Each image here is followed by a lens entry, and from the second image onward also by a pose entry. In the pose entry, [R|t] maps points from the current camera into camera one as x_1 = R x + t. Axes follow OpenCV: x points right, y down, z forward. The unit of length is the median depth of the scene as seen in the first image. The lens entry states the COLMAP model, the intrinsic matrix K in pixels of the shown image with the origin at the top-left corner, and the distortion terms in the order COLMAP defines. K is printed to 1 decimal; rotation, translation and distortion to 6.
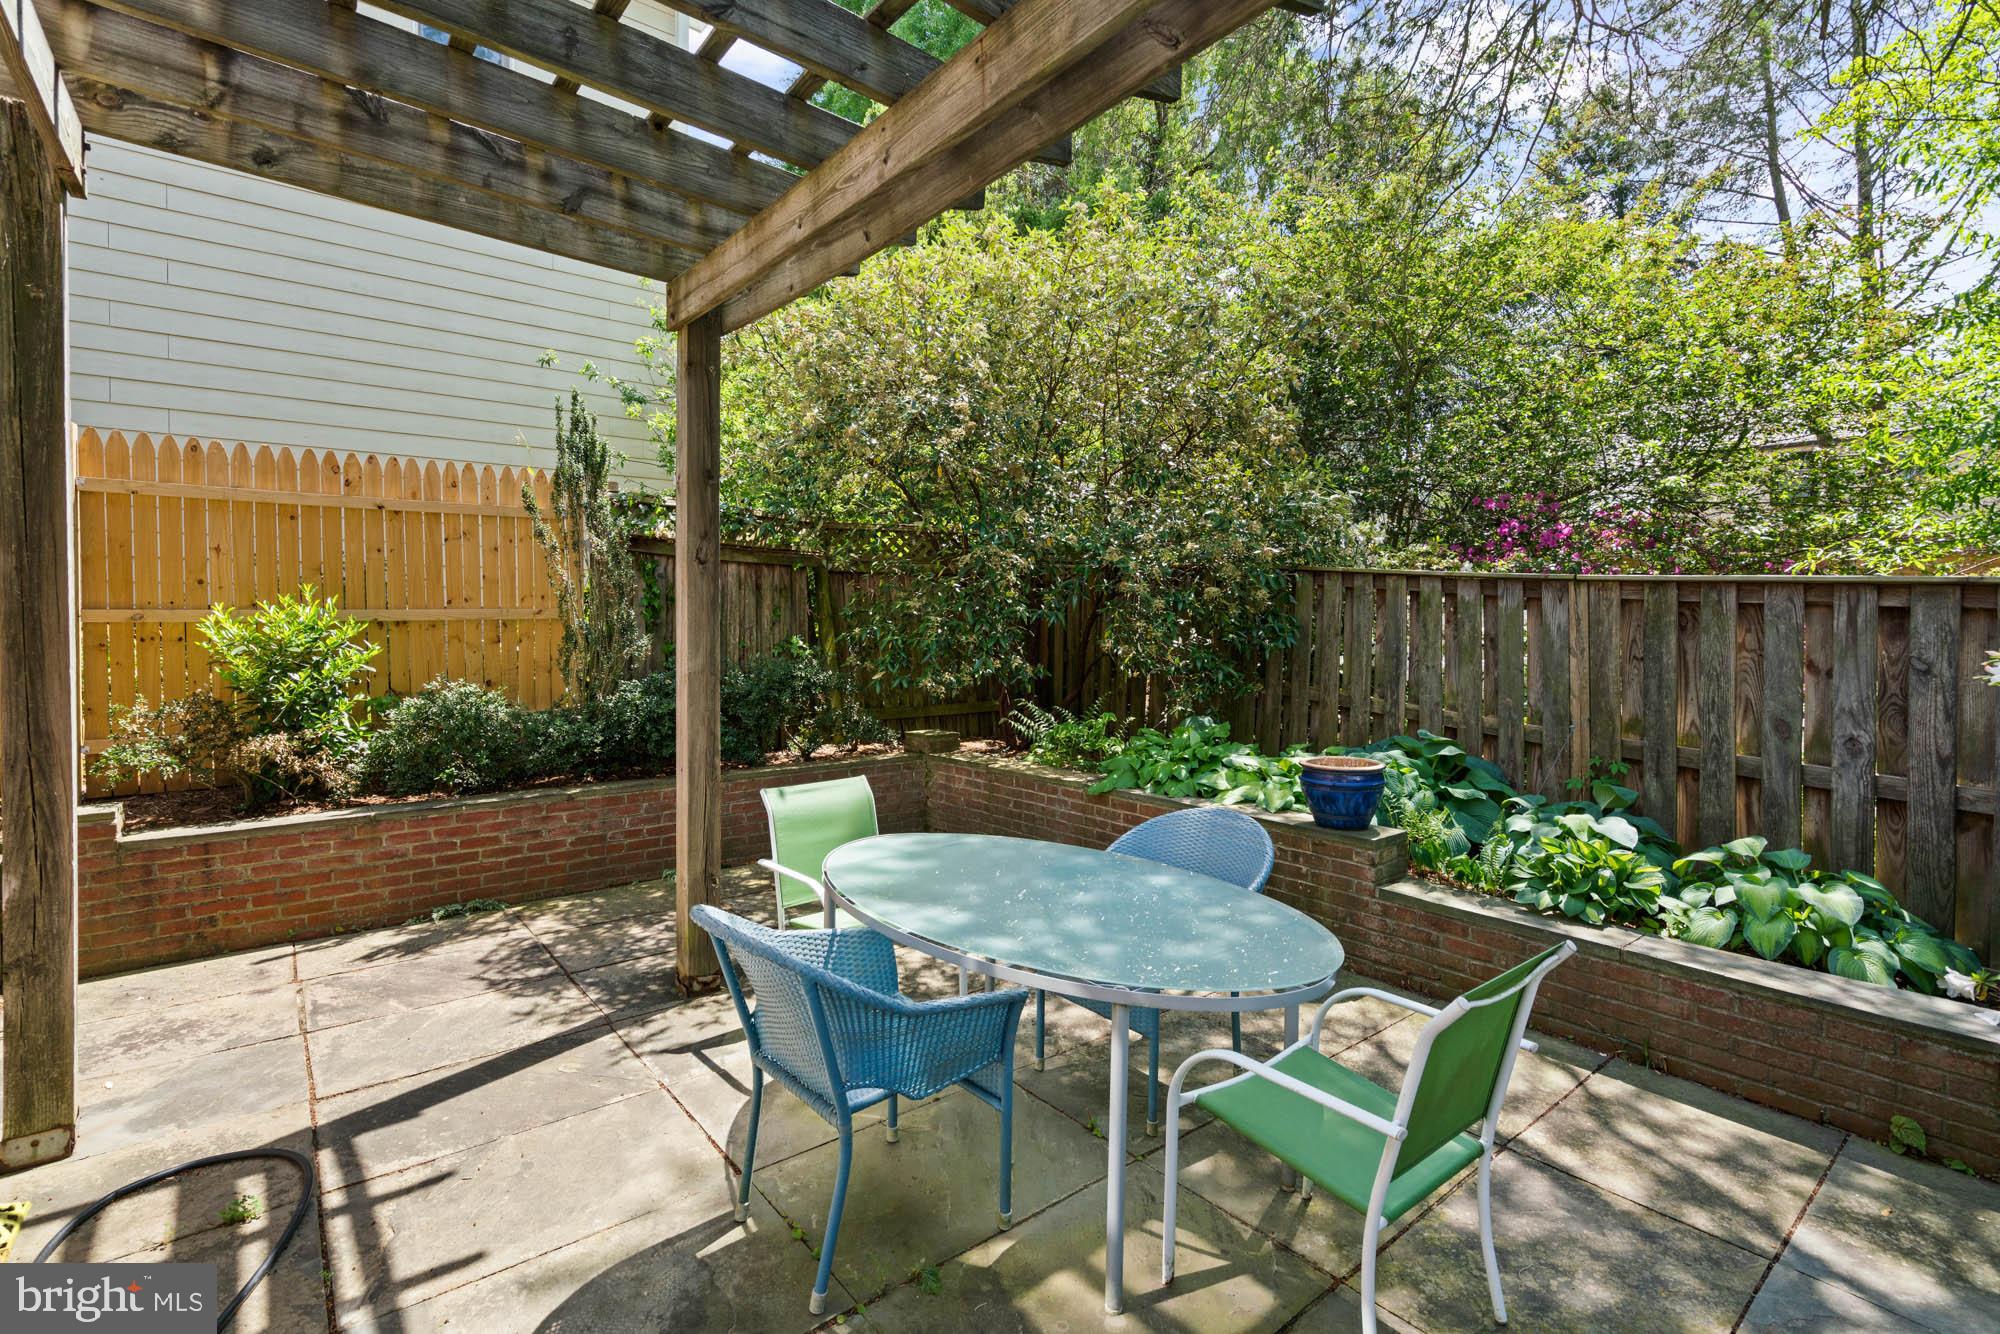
lens RADIAL K [[920.5, 0, 977.9], [0, 920.5, 632.2], [0, 0, 1]] dist [-0.020142, -0.000119]
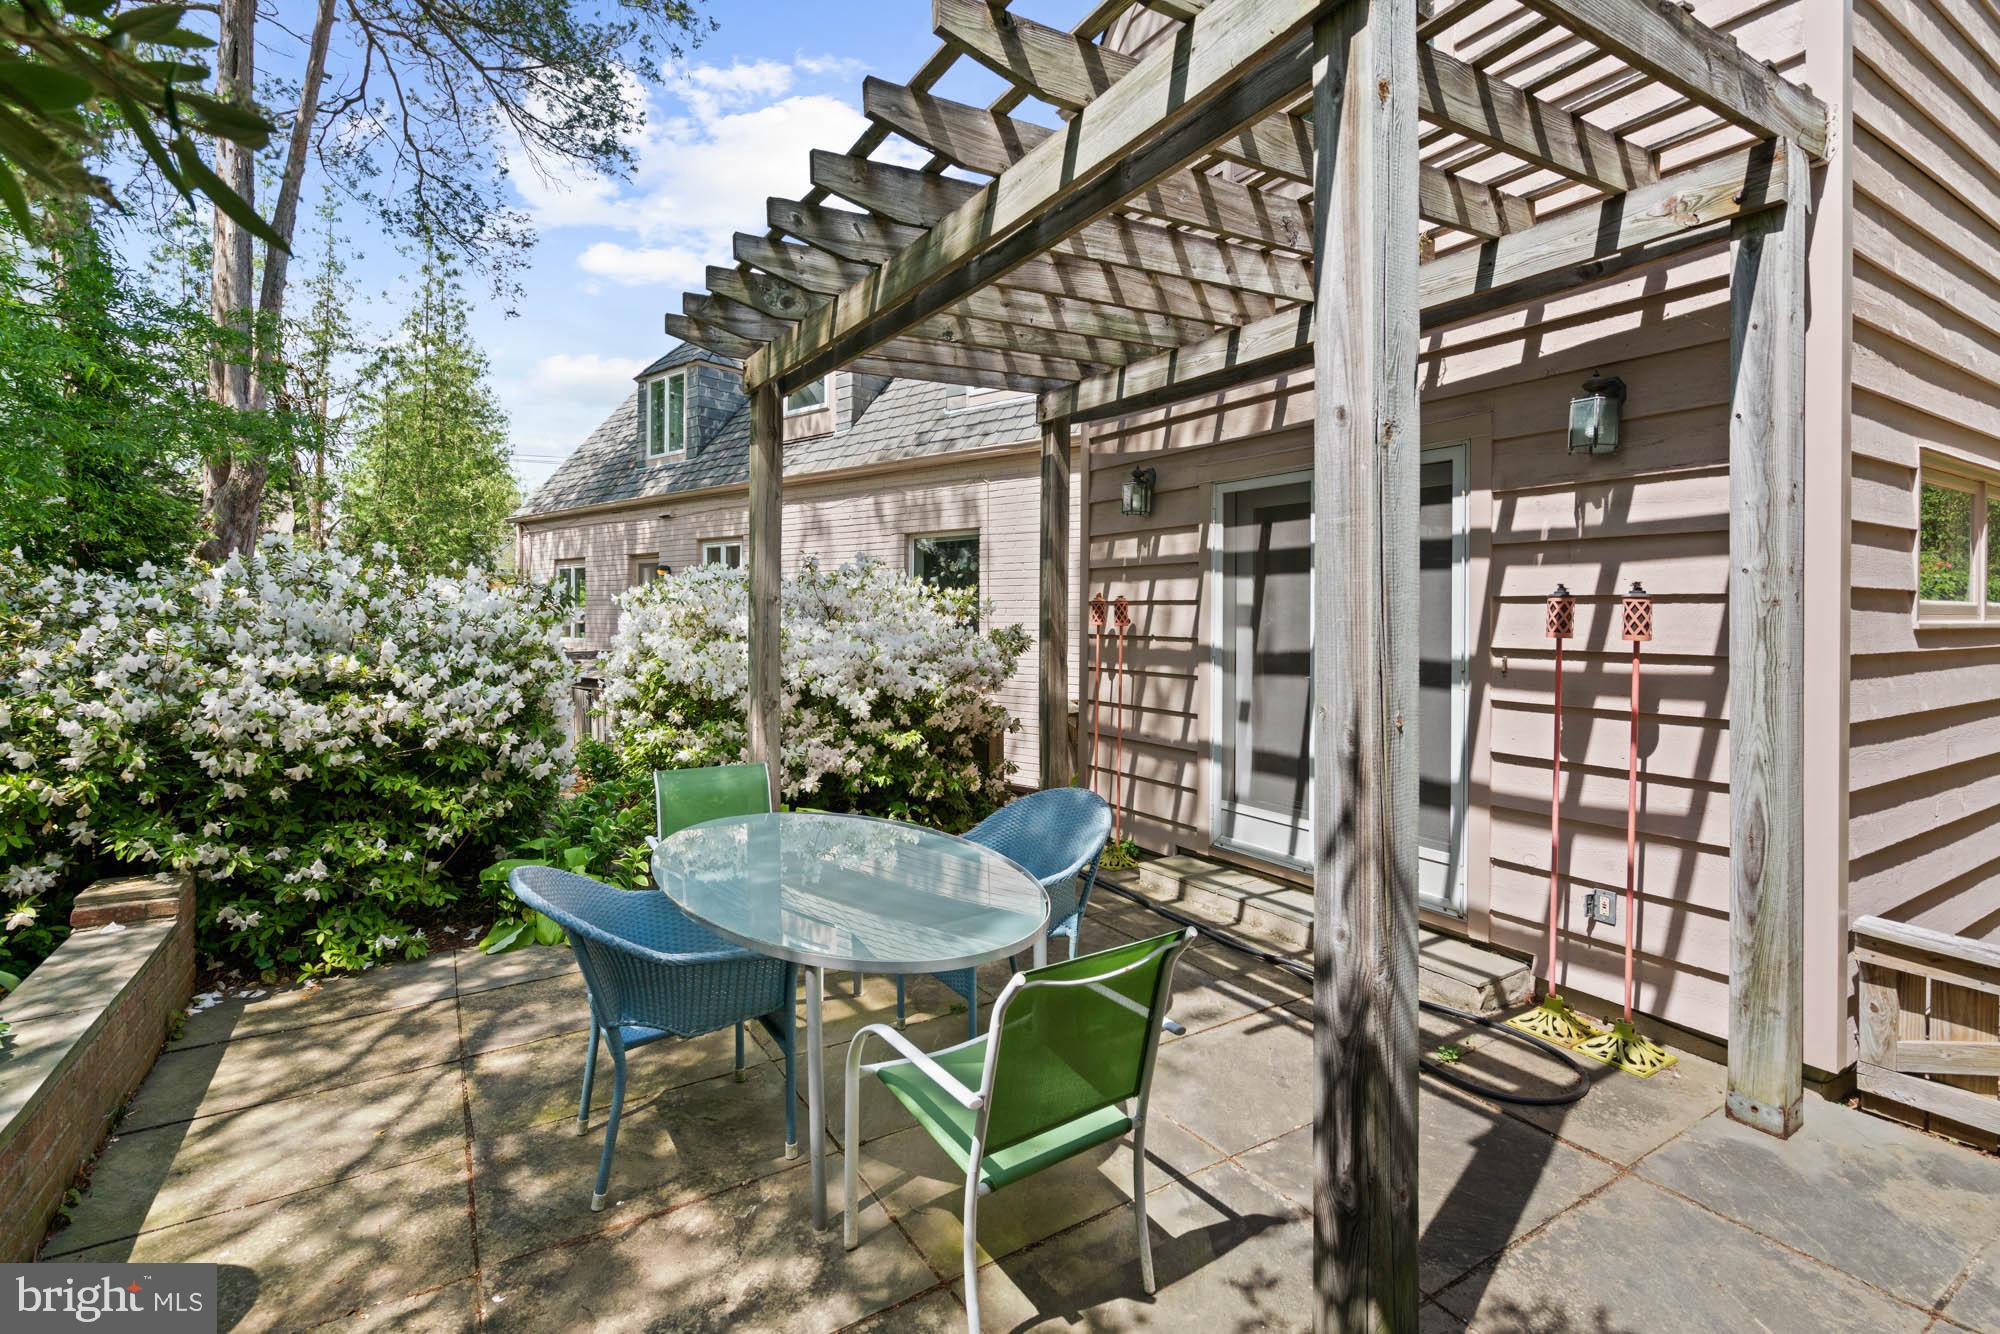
lens RADIAL K [[911.5, 0, 977.8], [0, 911.5, 614.9], [0, 0, 1]] dist [0.000340, 0.000269]
pose [[-0.991421, -0.004821, 0.130621, -0.226366], [-0.003578, 0.999946, 0.009754, -0.029283], [-0.130661, 0.009203, -0.991384, 1.991792]]
